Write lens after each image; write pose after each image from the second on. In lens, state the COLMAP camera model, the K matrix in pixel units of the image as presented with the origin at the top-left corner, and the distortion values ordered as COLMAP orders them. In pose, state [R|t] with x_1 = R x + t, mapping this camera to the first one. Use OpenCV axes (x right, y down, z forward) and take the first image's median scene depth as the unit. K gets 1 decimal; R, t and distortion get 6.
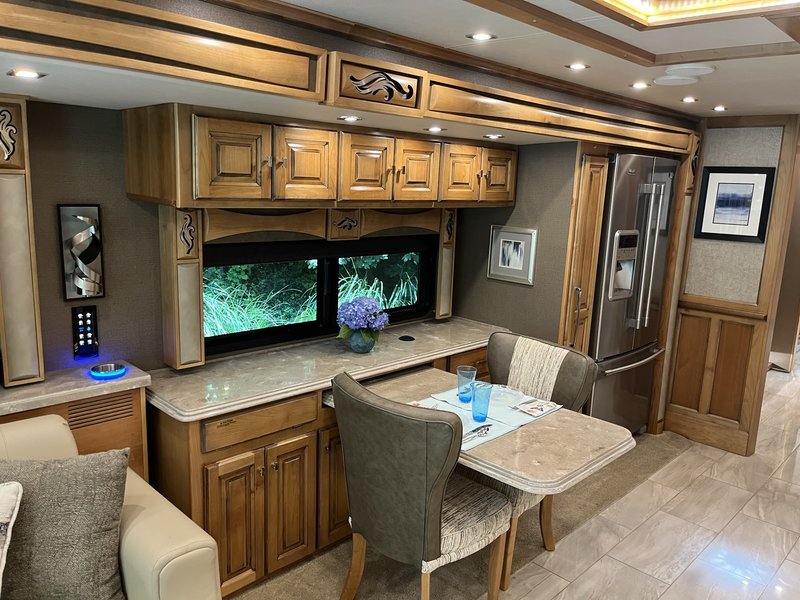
lens RADIAL K [[604.3, 0, 400.3], [0, 604.3, 303.2], [0, 0, 1]] dist [0.059190, -0.083482]
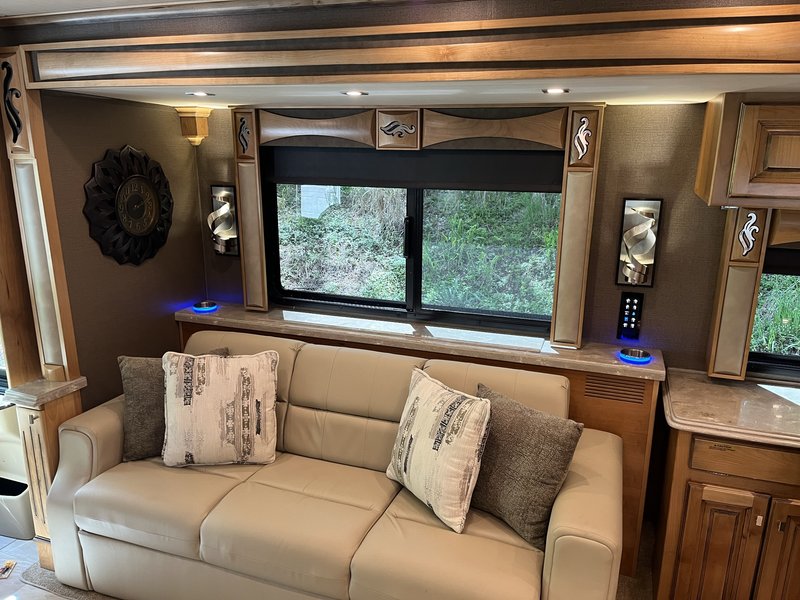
lens RADIAL K [[604.3, 0, 398.1], [0, 604.3, 303.5], [0, 0, 1]] dist [0.059190, -0.083482]
pose [[0.425340, 0.193277, -0.884155, 0.199350], [-0.166416, 0.976975, 0.133510, -0.038411], [0.889602, 0.090350, 0.447711, 0.115664]]
